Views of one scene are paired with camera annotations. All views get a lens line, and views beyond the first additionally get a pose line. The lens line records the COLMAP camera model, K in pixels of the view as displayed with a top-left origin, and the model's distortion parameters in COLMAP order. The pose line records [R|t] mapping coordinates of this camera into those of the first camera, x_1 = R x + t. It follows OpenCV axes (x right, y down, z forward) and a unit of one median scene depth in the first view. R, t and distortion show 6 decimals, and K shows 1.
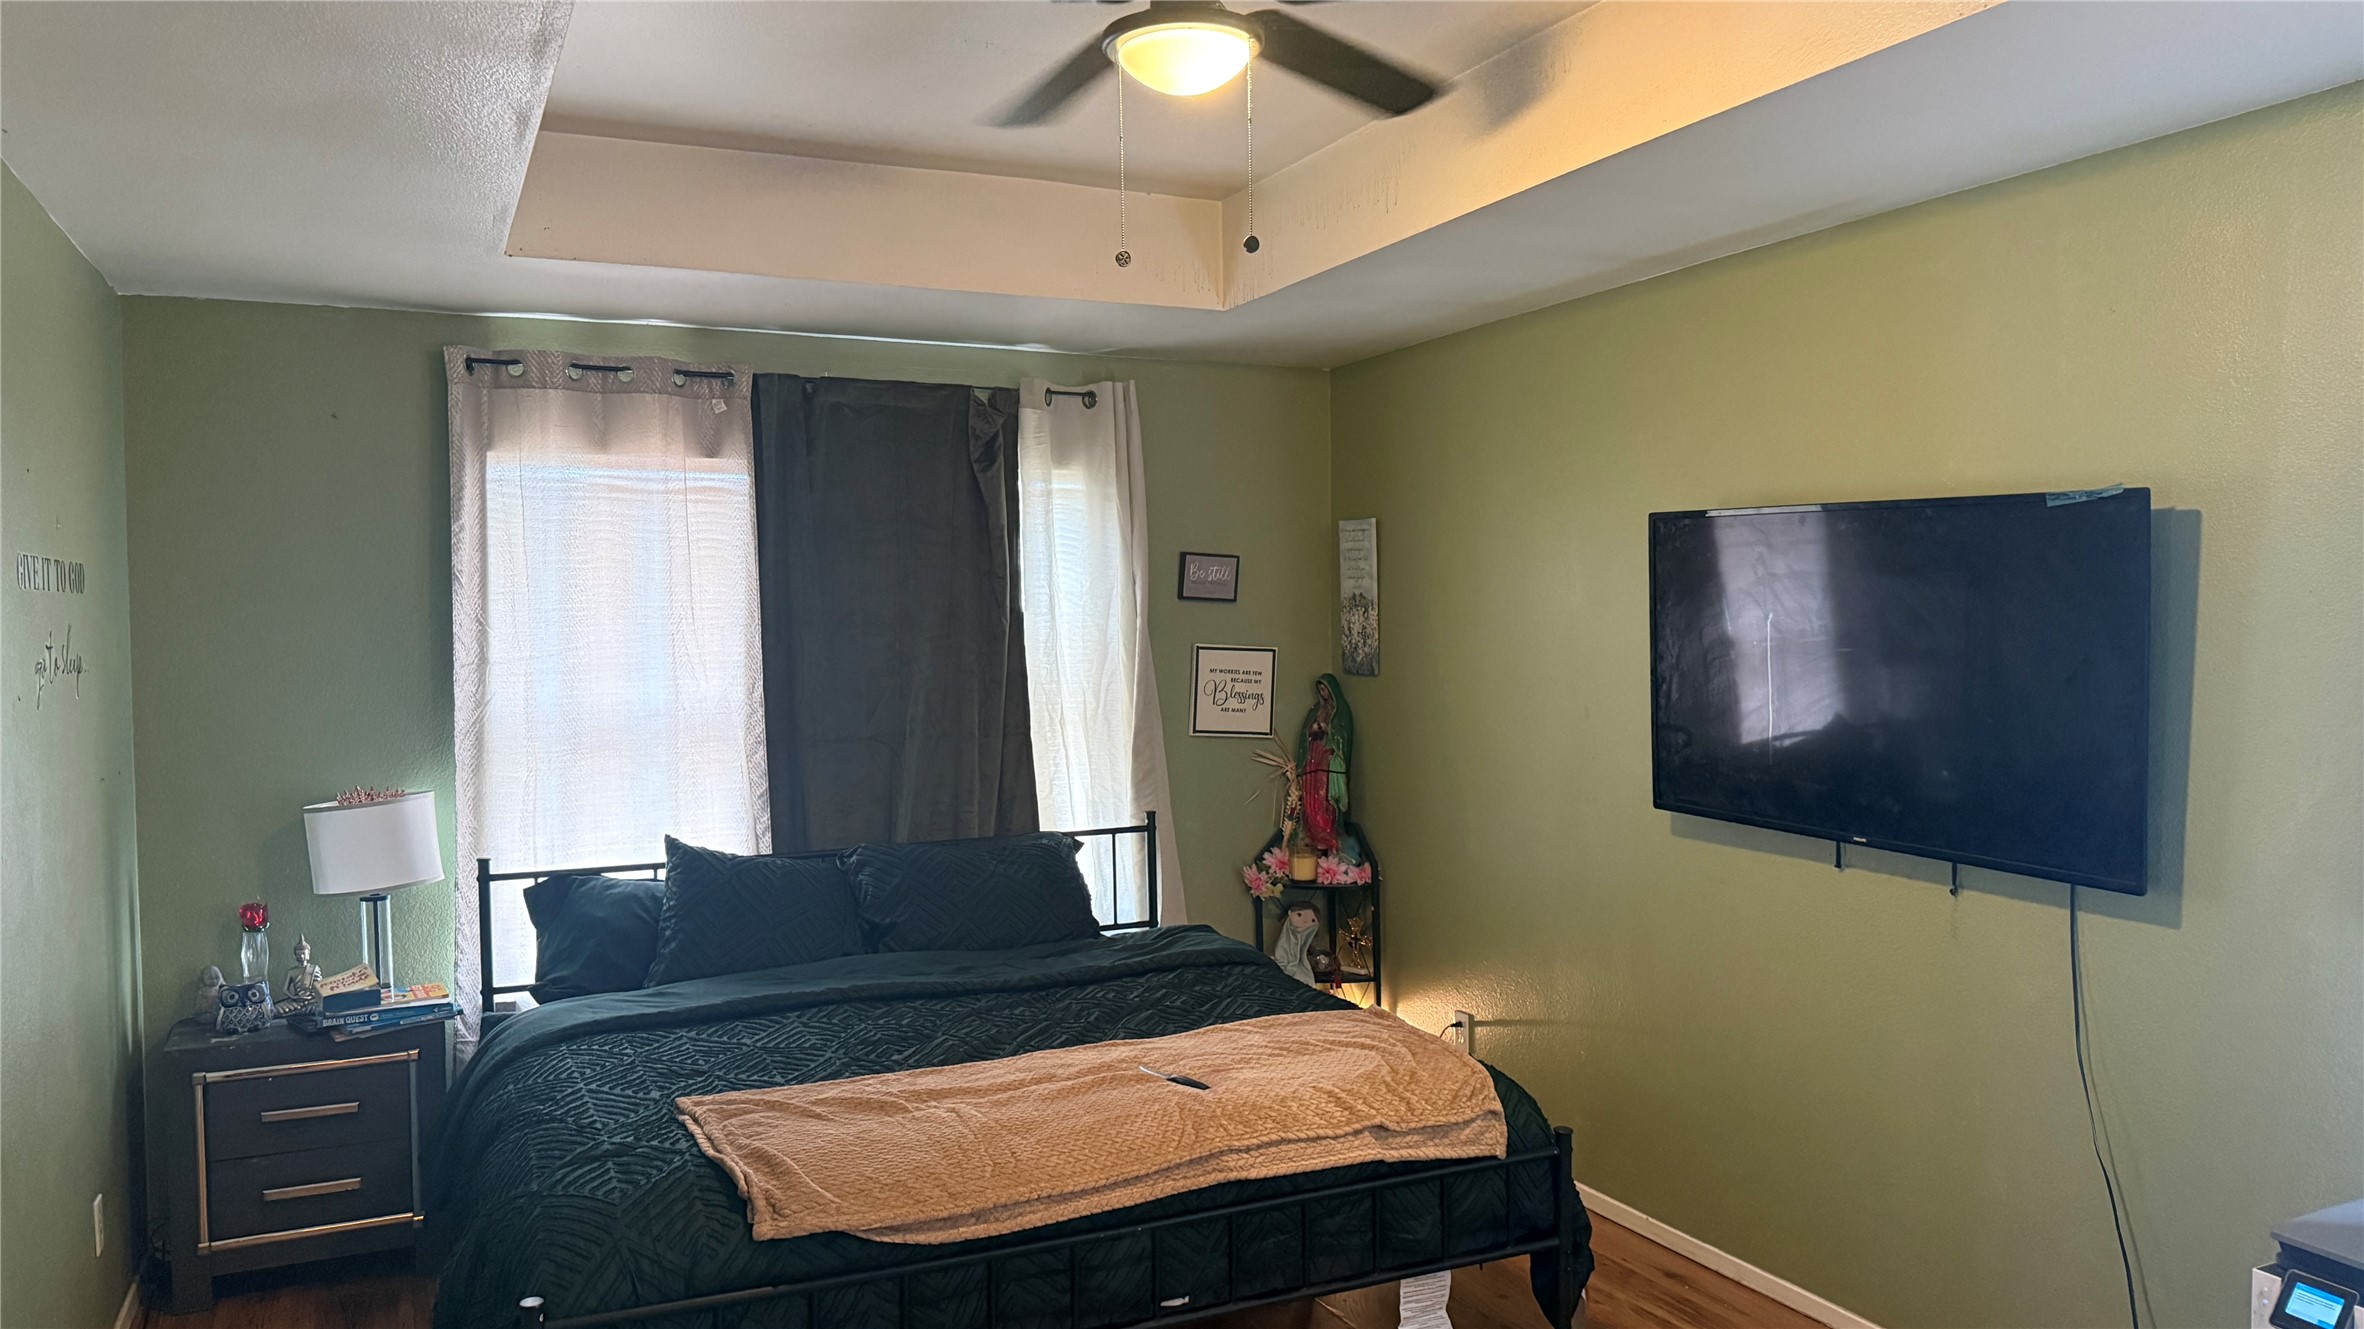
lens RADIAL K [[1665.4, 0, 1196.1], [0, 1665.4, 641.6], [0, 0, 1]] dist [0.095081, -0.137176]
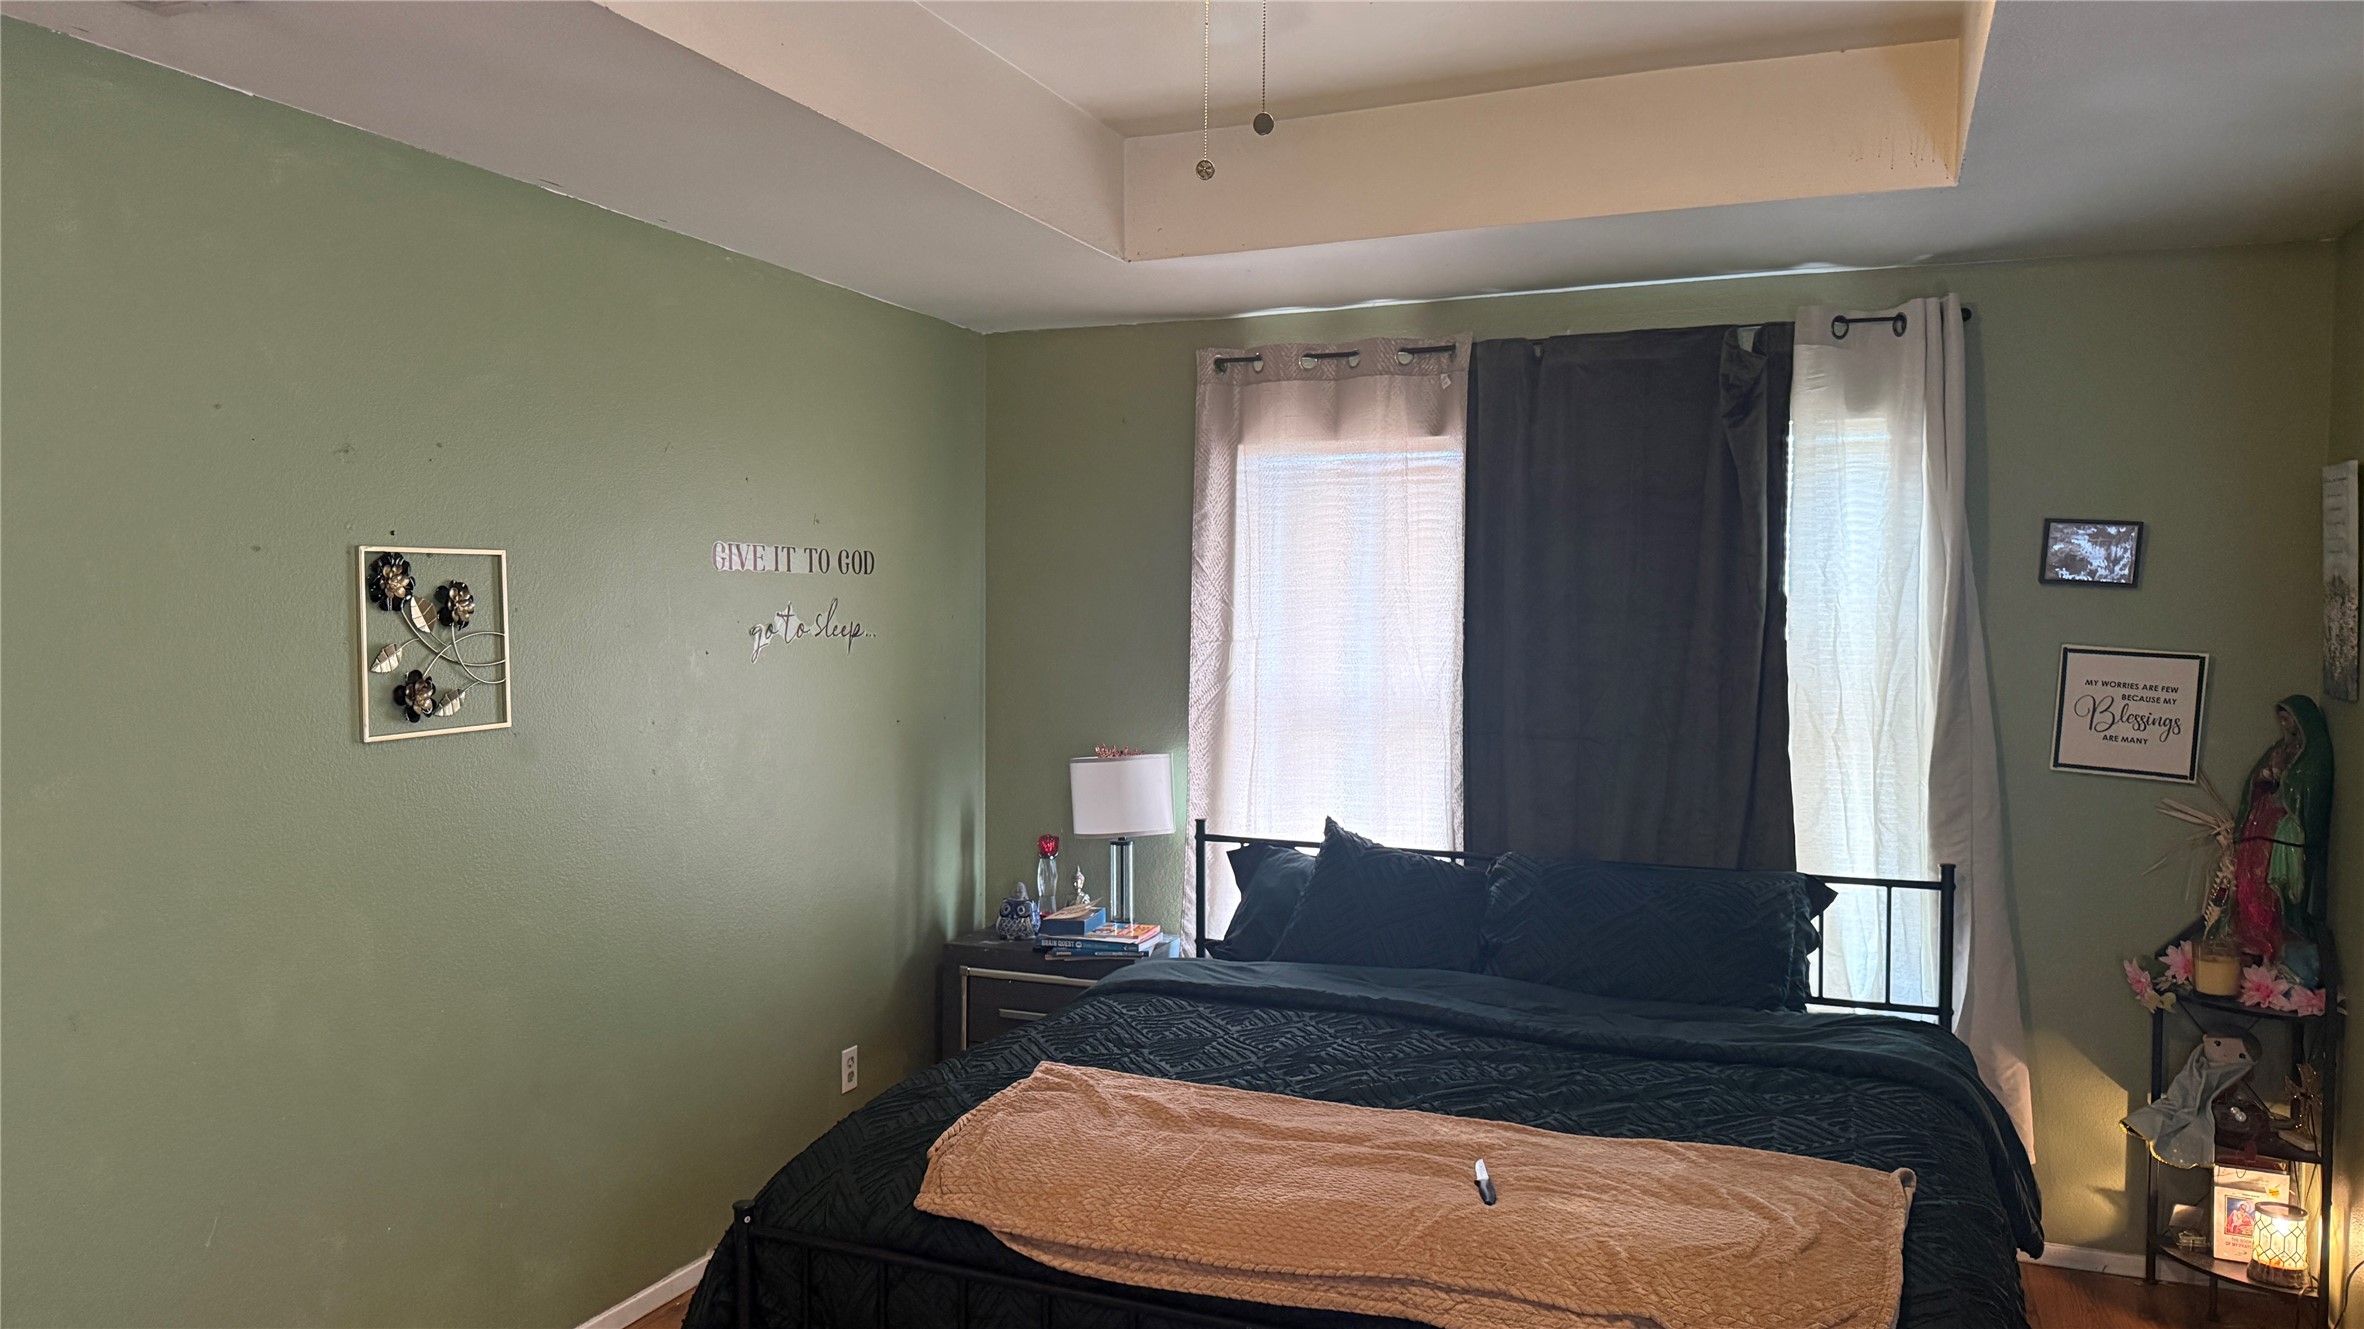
lens RADIAL K [[1665.4, 0, 1194.9], [0, 1665.4, 658.3], [0, 0, 1]] dist [0.095081, -0.137176]
pose [[0.662679, 0.036939, -0.747992, 0.352616], [-0.023118, 0.999316, 0.028869, -0.006088], [0.748546, -0.001839, 0.663080, 0.265348]]
